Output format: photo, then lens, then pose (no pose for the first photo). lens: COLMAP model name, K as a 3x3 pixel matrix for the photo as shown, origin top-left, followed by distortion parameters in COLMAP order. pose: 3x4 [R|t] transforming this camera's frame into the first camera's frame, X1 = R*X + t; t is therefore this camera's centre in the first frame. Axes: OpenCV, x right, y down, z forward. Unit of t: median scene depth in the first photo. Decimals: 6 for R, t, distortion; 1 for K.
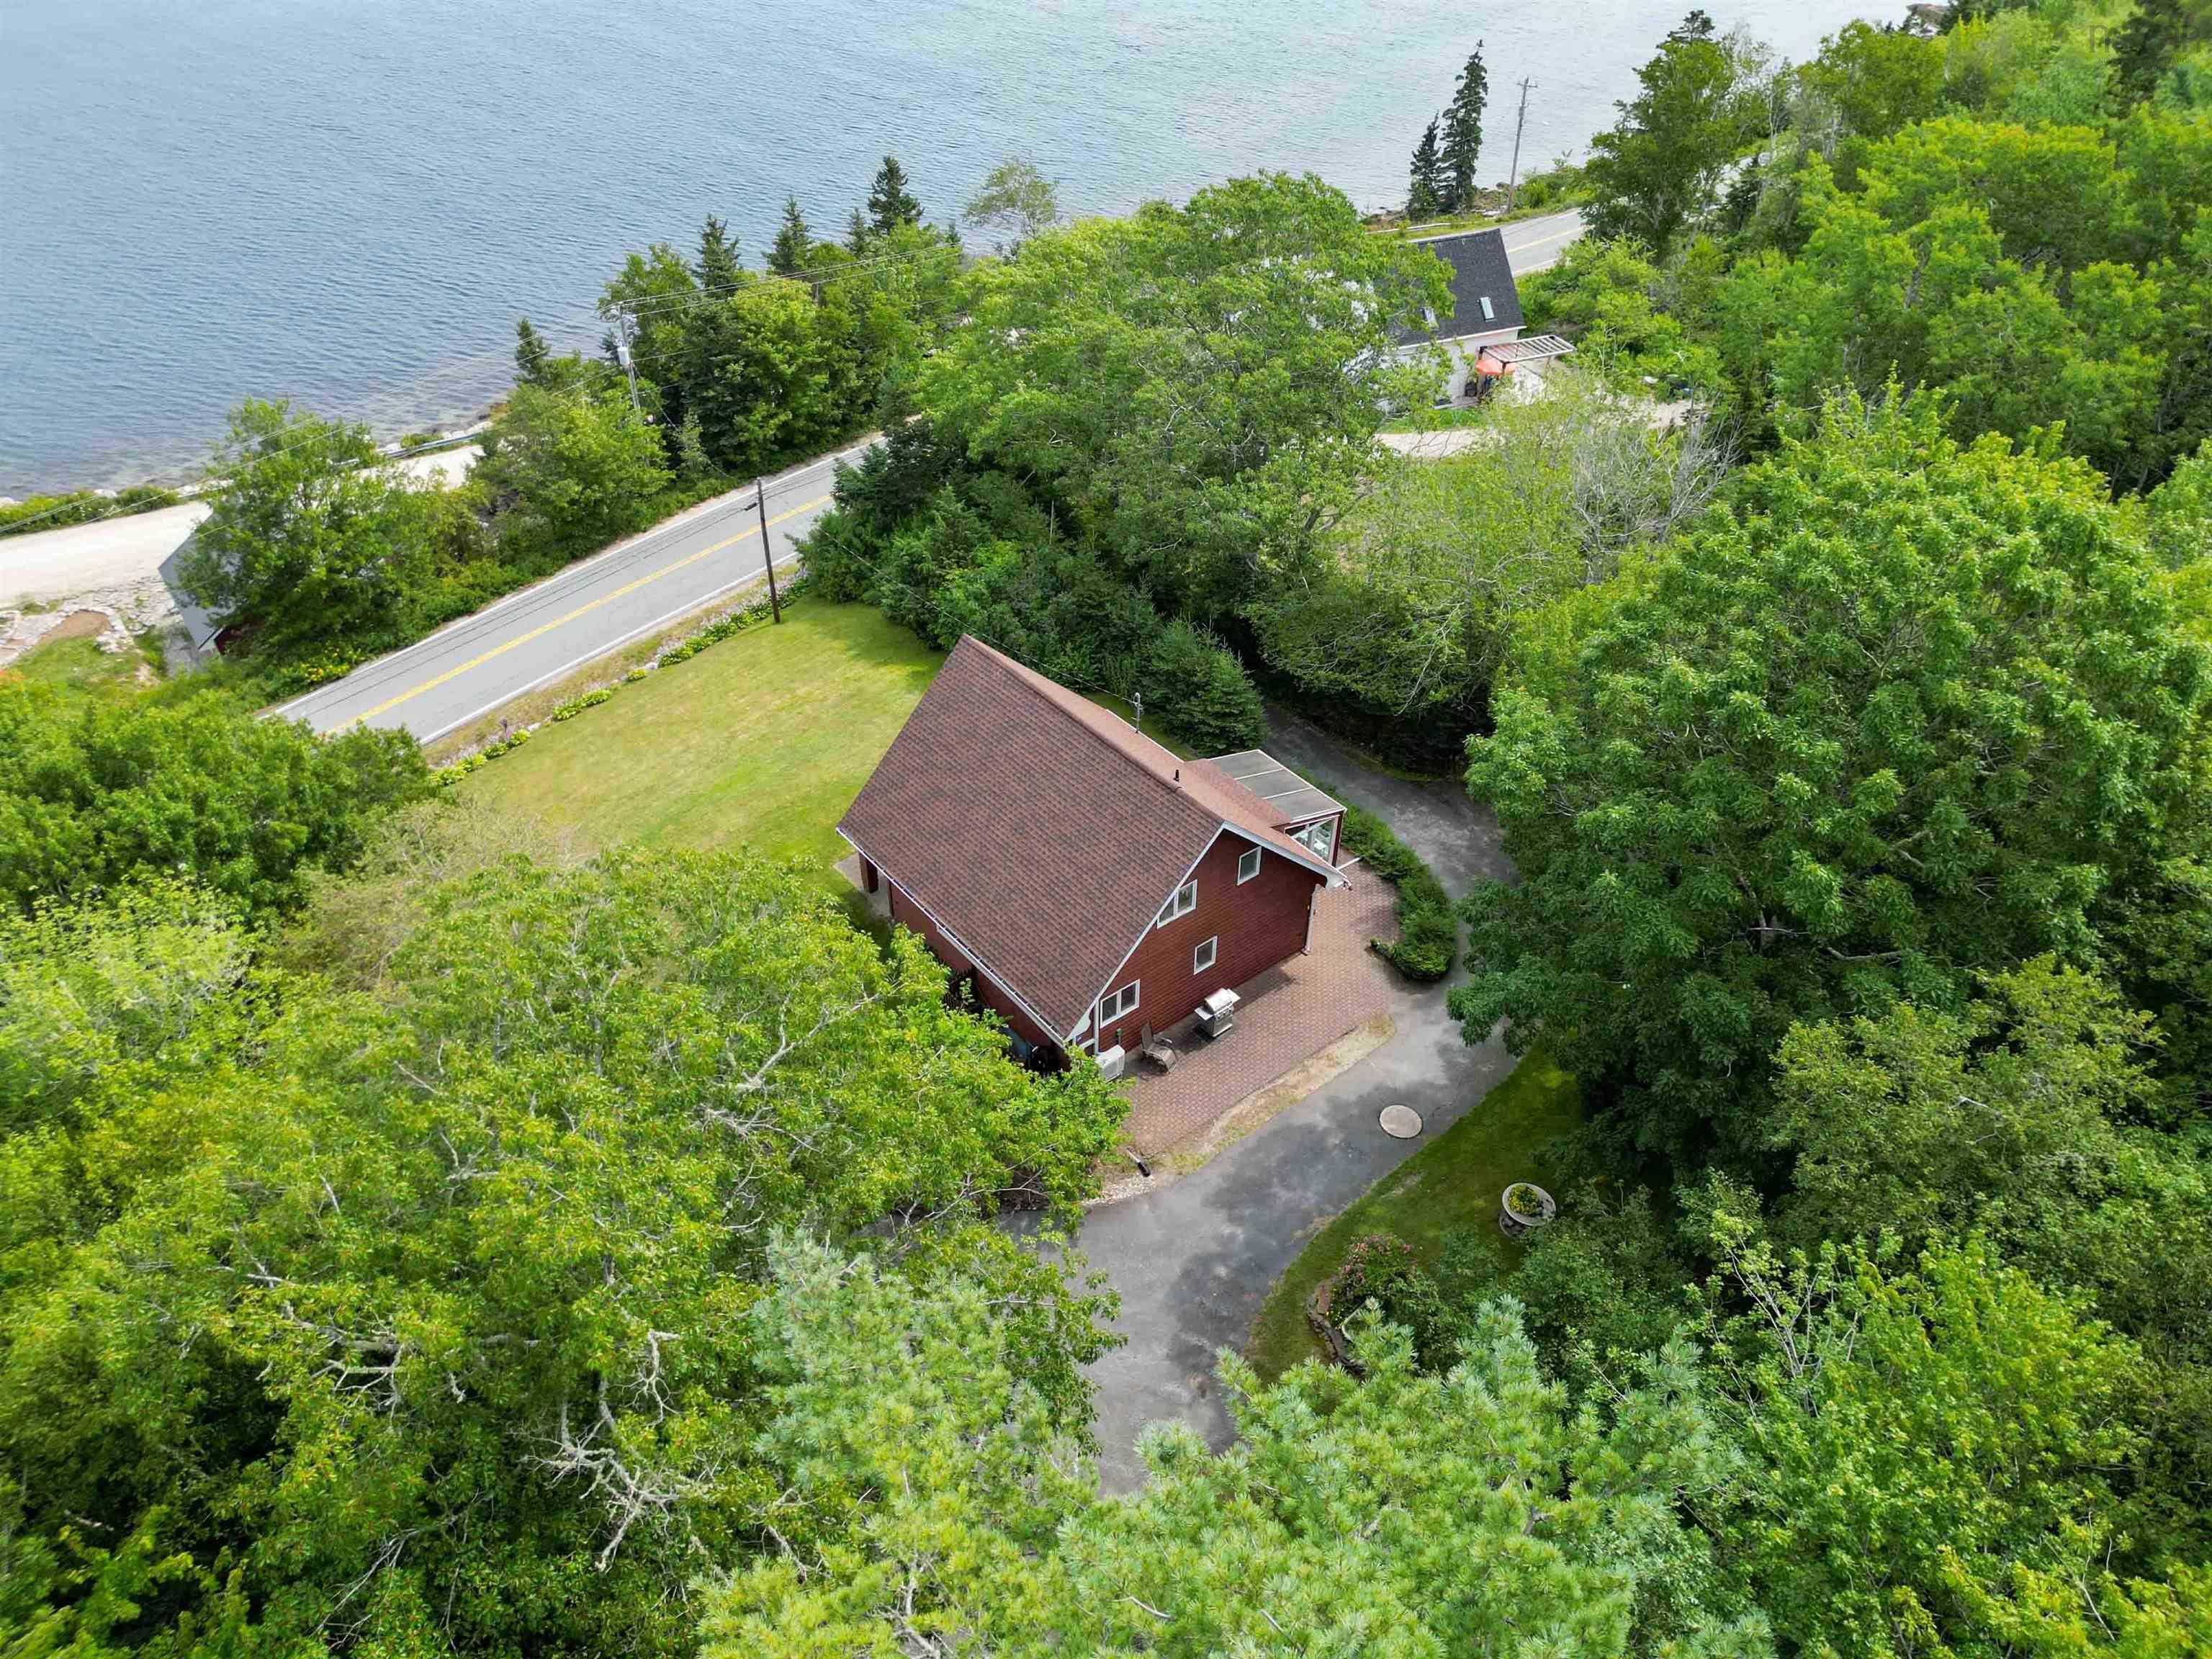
lens RADIAL K [[1553.6, 0, 1106.0], [0, 1553.6, 829.5], [0, 0, 1]] dist [0.080026, -0.087158]
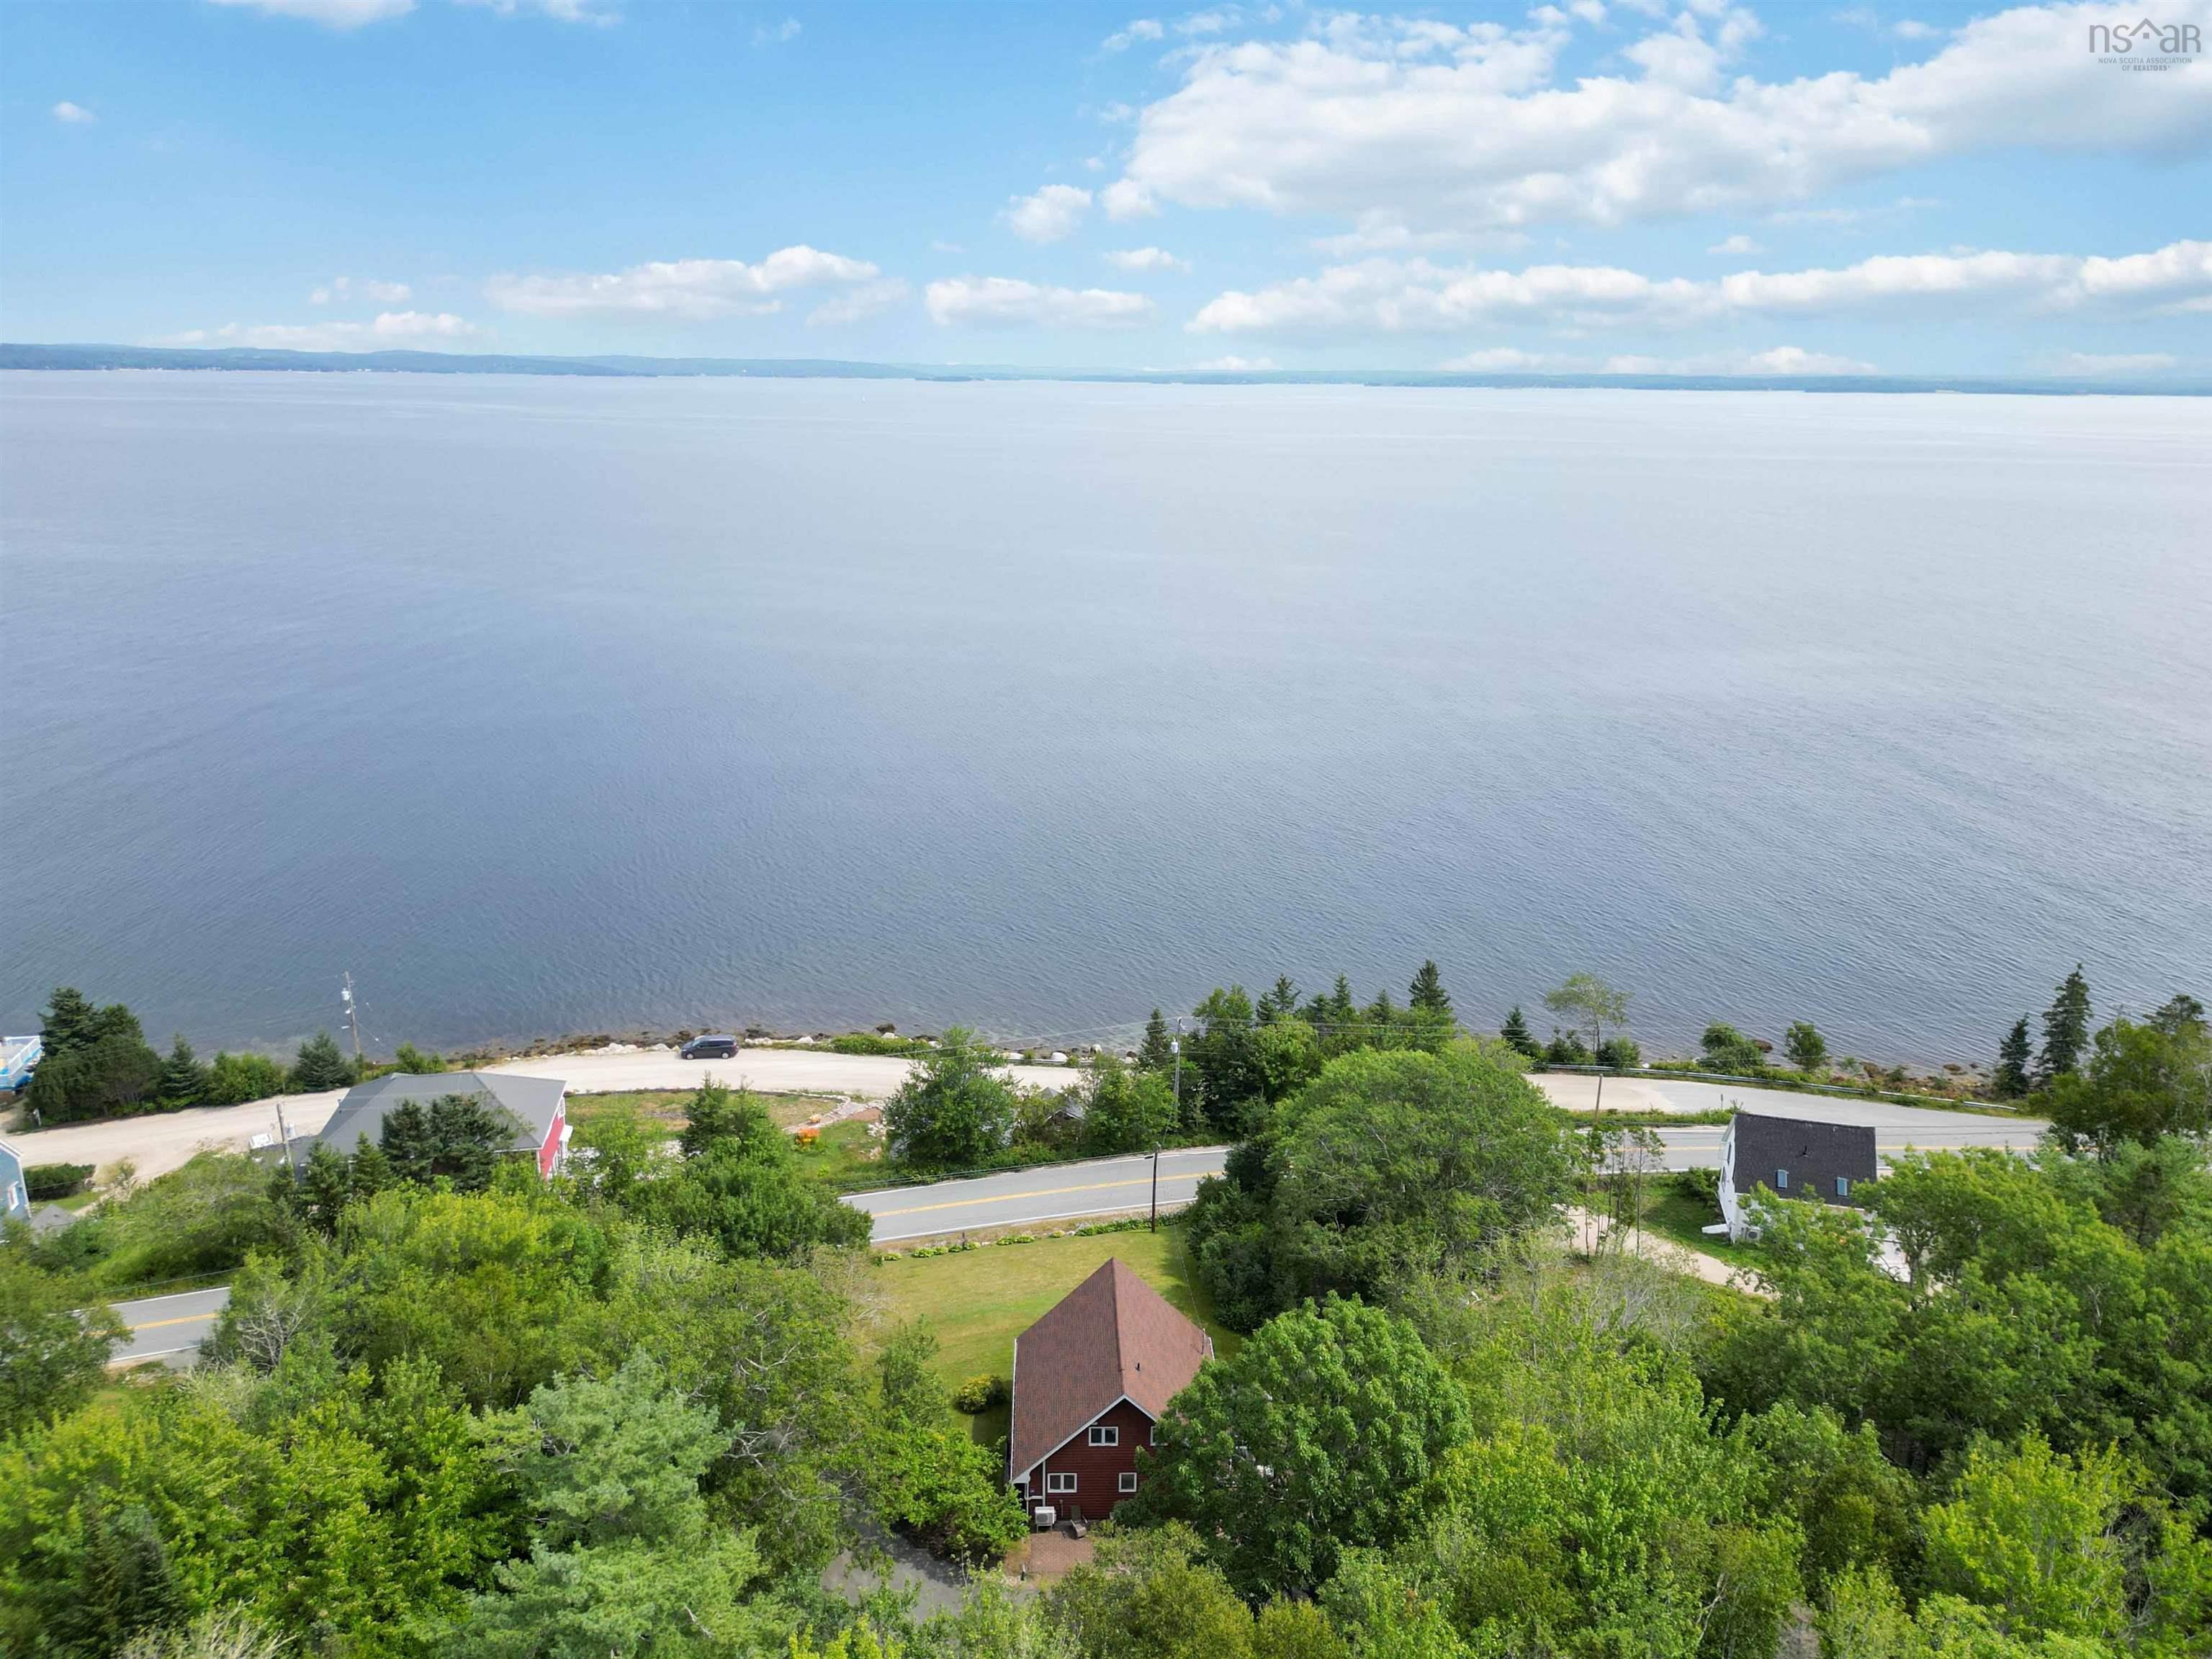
lens RADIAL K [[1553.6, 0, 1106.0], [0, 1553.6, 829.5], [0, 0, 1]] dist [0.080026, -0.087158]
pose [[0.803180, 0.167117, -0.571816, 0.633167], [-0.375921, 0.886793, -0.268853, -0.056526], [0.462153, 0.430895, 0.775077, -0.449326]]
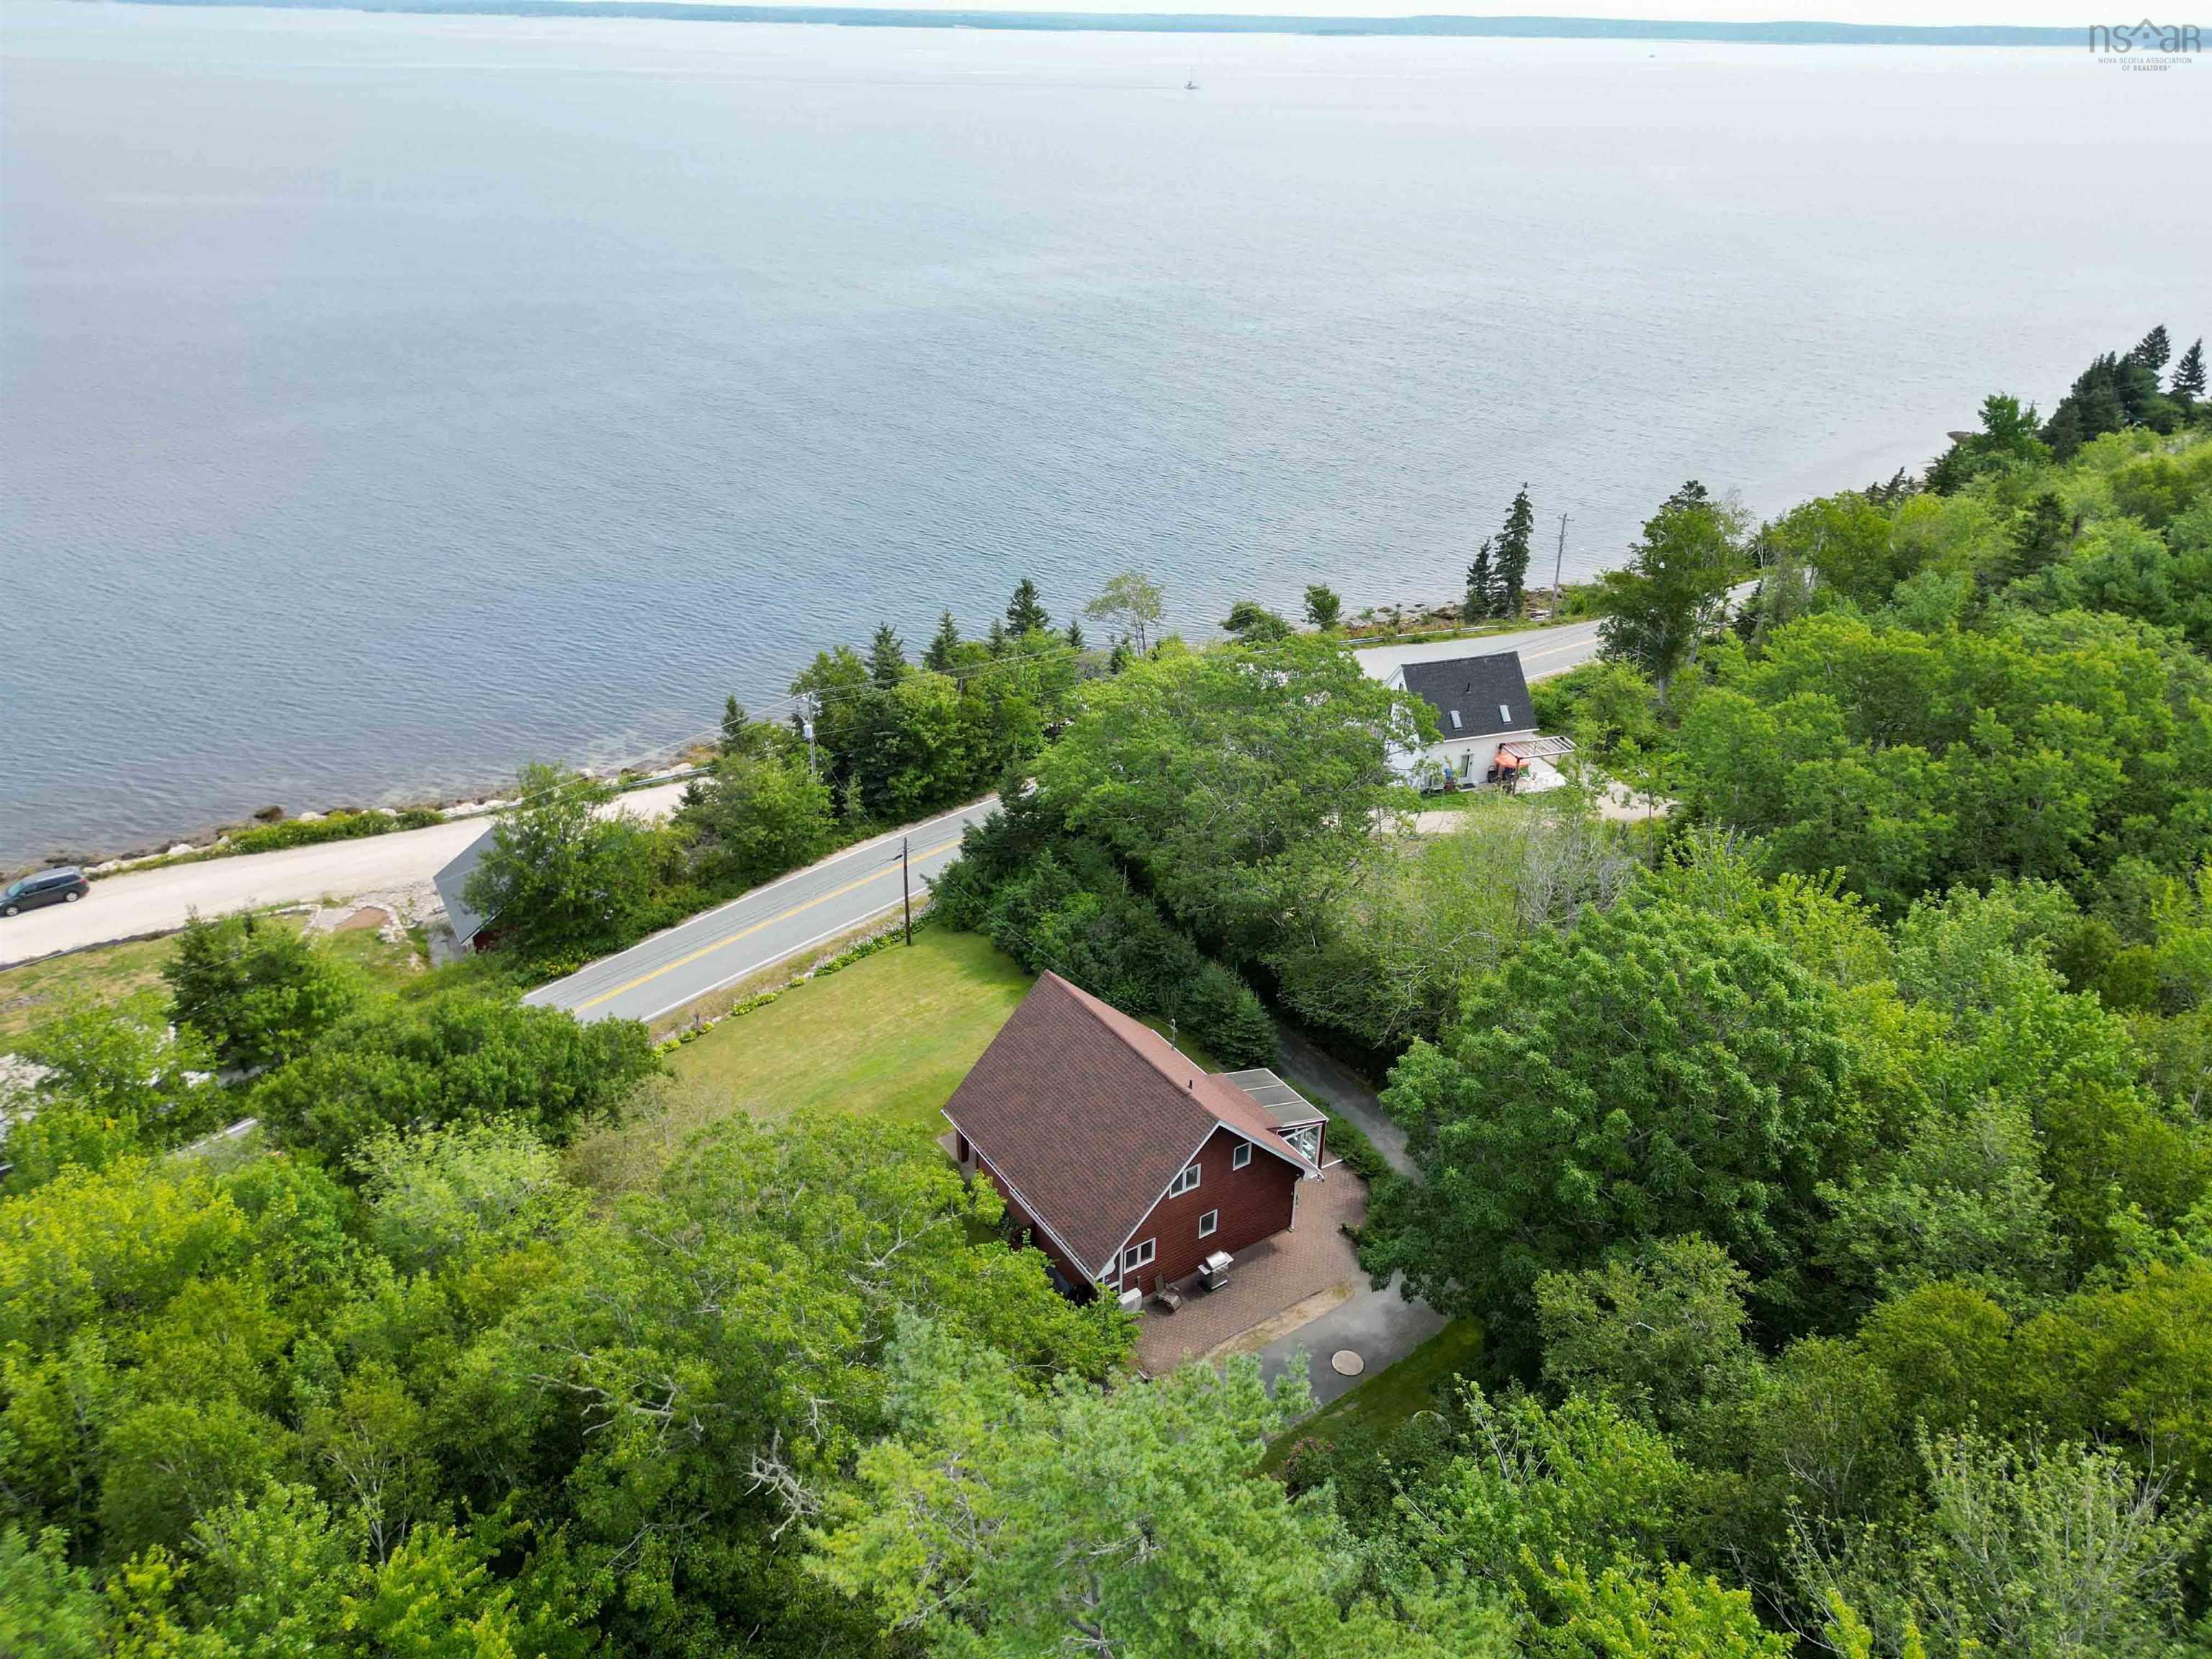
lens RADIAL K [[1546.7, 0, 1106.0], [0, 1546.7, 829.5], [0, 0, 1]] dist [0.124098, -0.260816]
pose [[0.996088, 0.046404, -0.075204, 0.044091], [-0.060090, 0.979672, -0.191392, 0.007896], [0.064794, 0.195163, 0.978628, -0.267353]]
